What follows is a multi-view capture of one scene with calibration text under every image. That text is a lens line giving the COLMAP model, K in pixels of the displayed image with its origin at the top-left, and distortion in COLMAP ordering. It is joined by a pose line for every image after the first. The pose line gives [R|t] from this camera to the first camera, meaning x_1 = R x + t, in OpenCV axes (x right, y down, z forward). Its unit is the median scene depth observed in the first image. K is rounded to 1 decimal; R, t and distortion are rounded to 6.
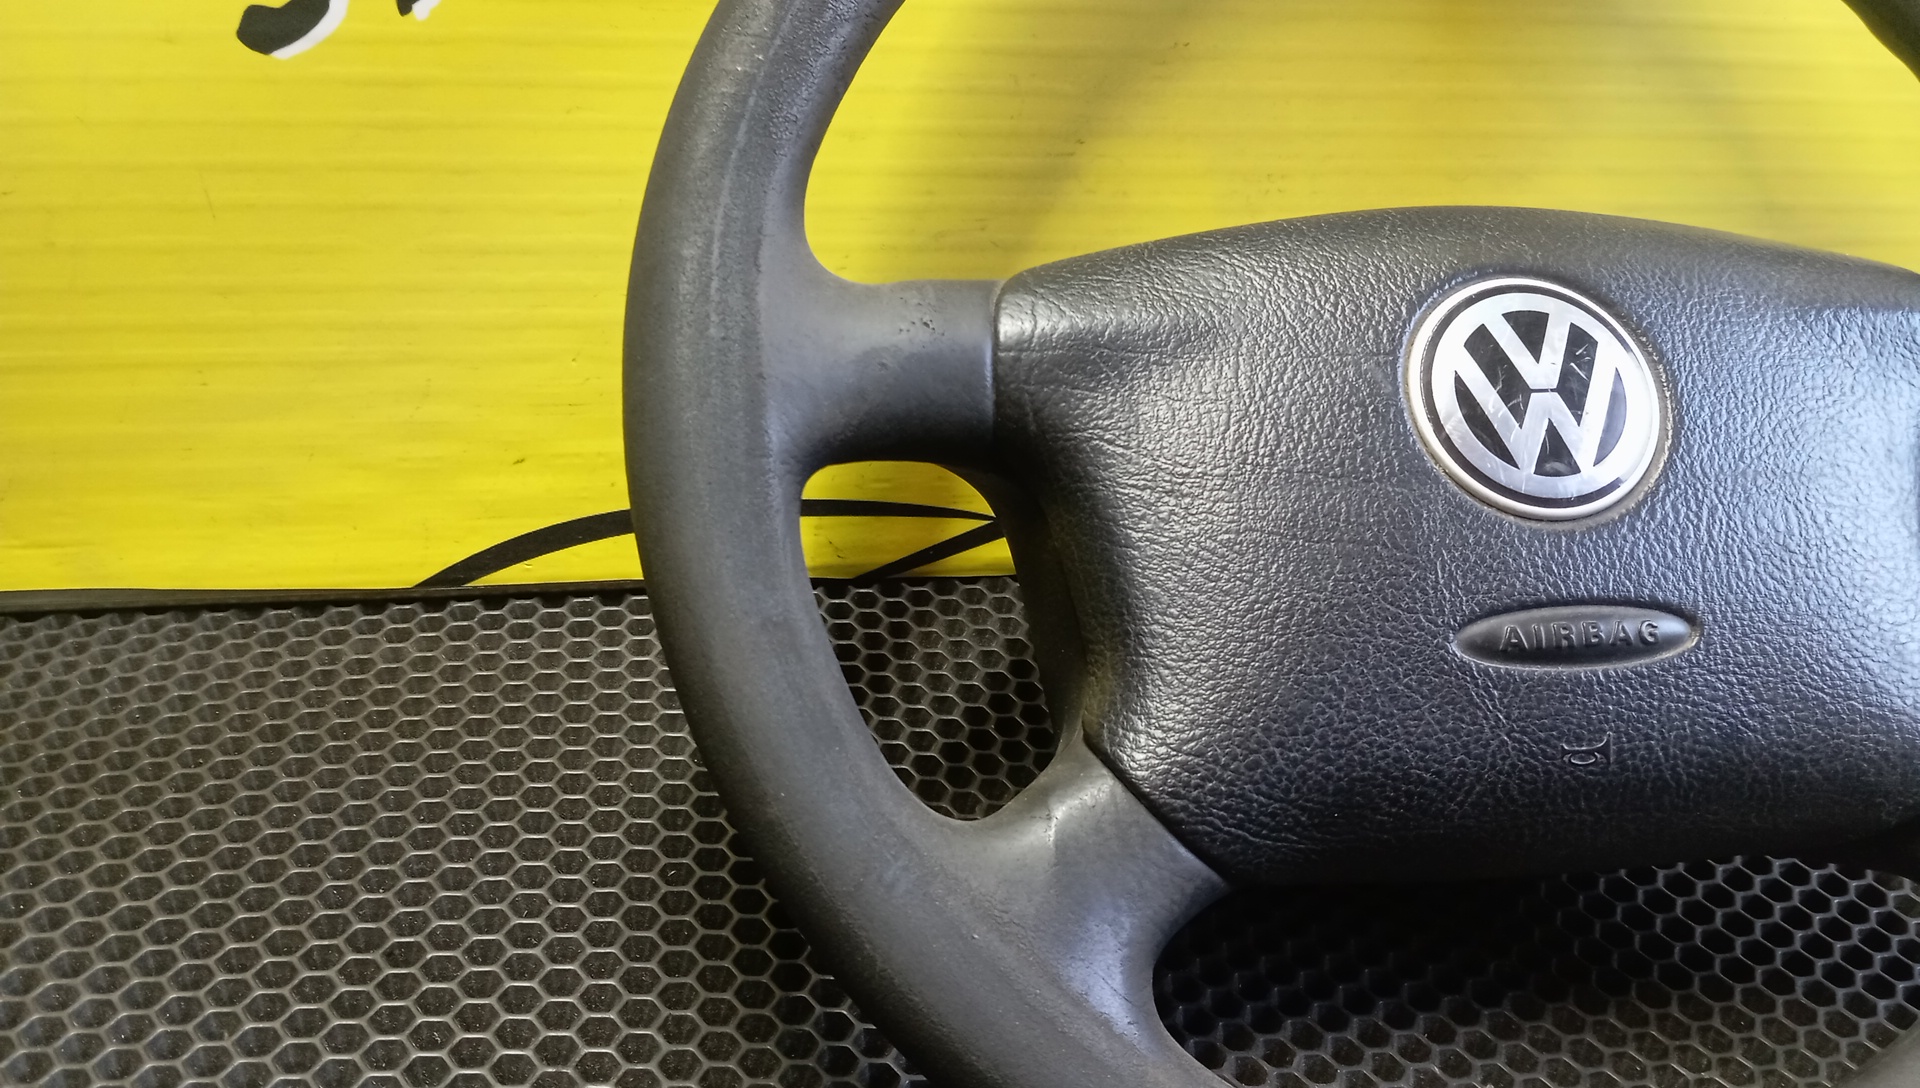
lens RADIAL K [[1598.7, 0, 948.6], [0, 1598.7, 562.2], [0, 0, 1]] dist [0.080934, -0.193497]
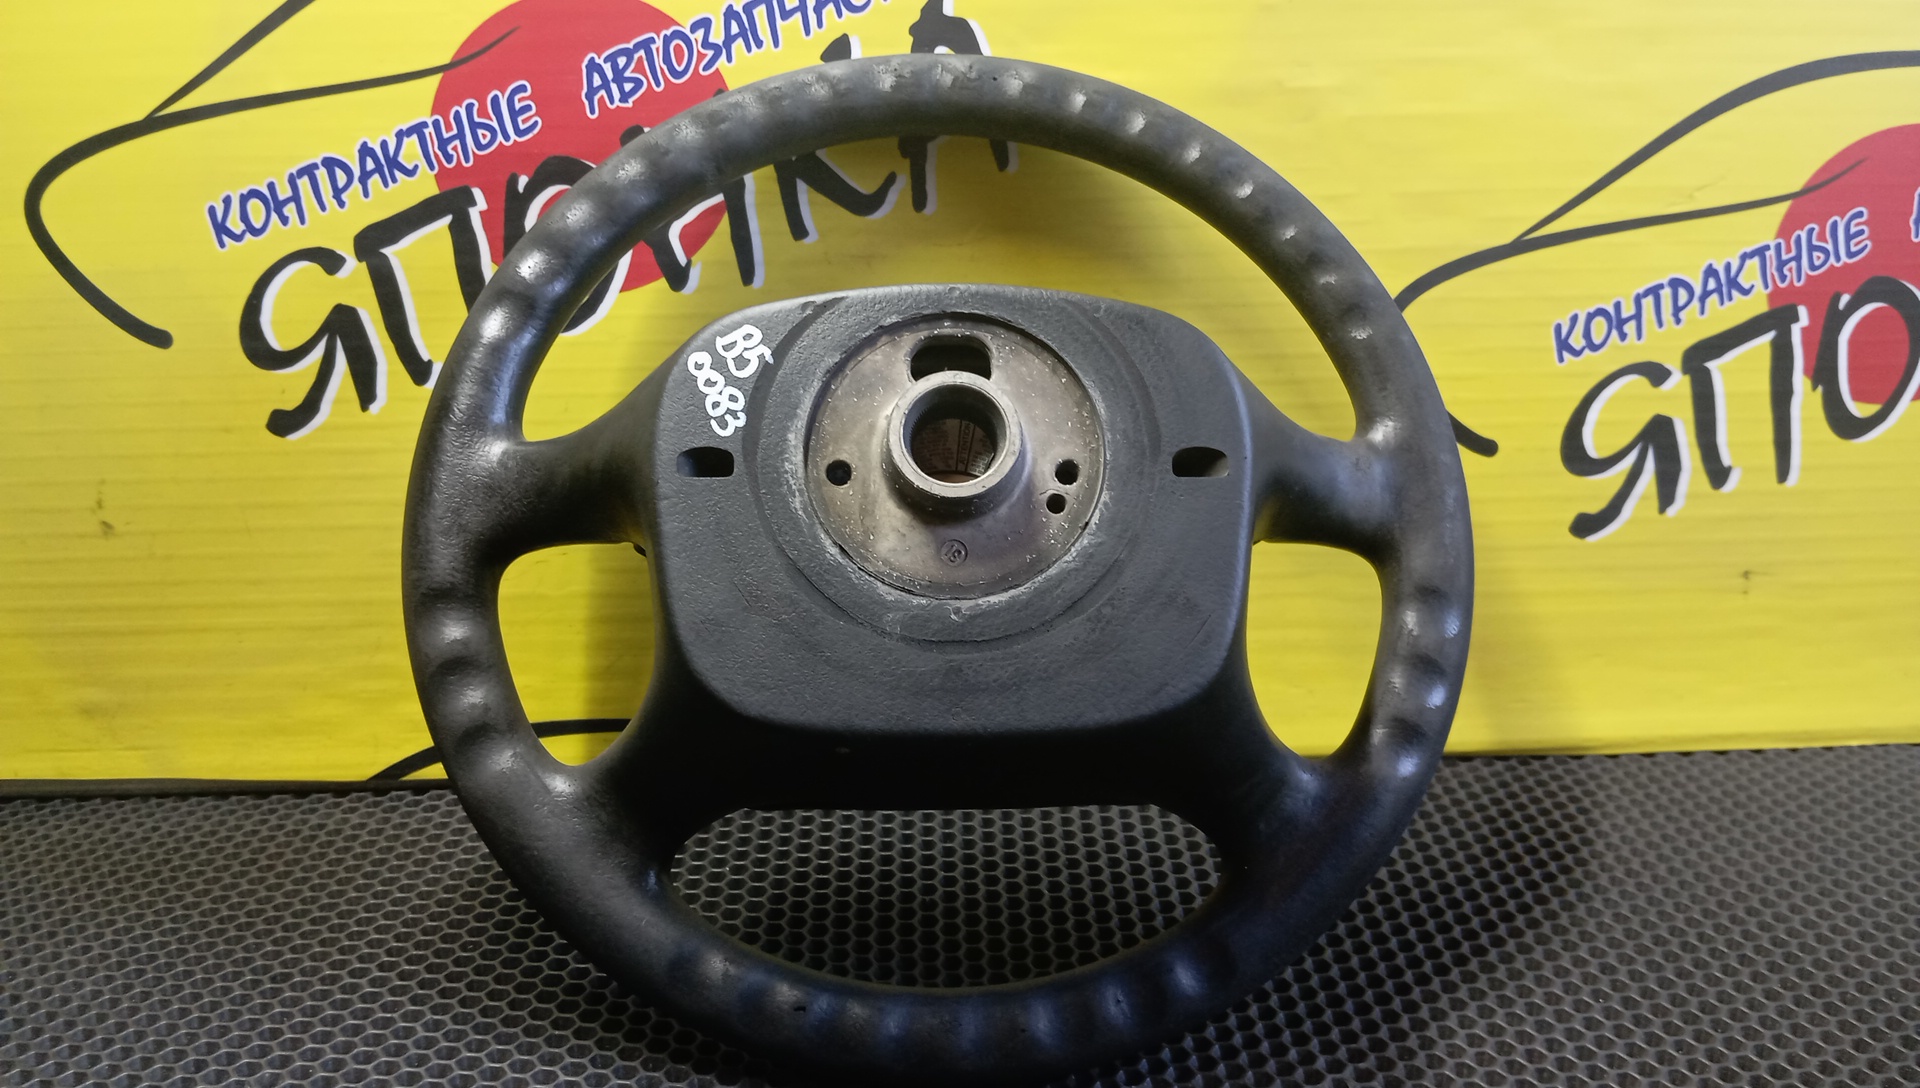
lens RADIAL K [[1598.7, 0, 947.0], [0, 1598.7, 543.0], [0, 0, 1]] dist [0.080934, -0.193497]
pose [[0.988979, -0.030702, -0.144839, 0.585759], [-0.006155, 0.968893, -0.247405, 0.235043], [0.147929, 0.245570, 0.958025, -0.552337]]
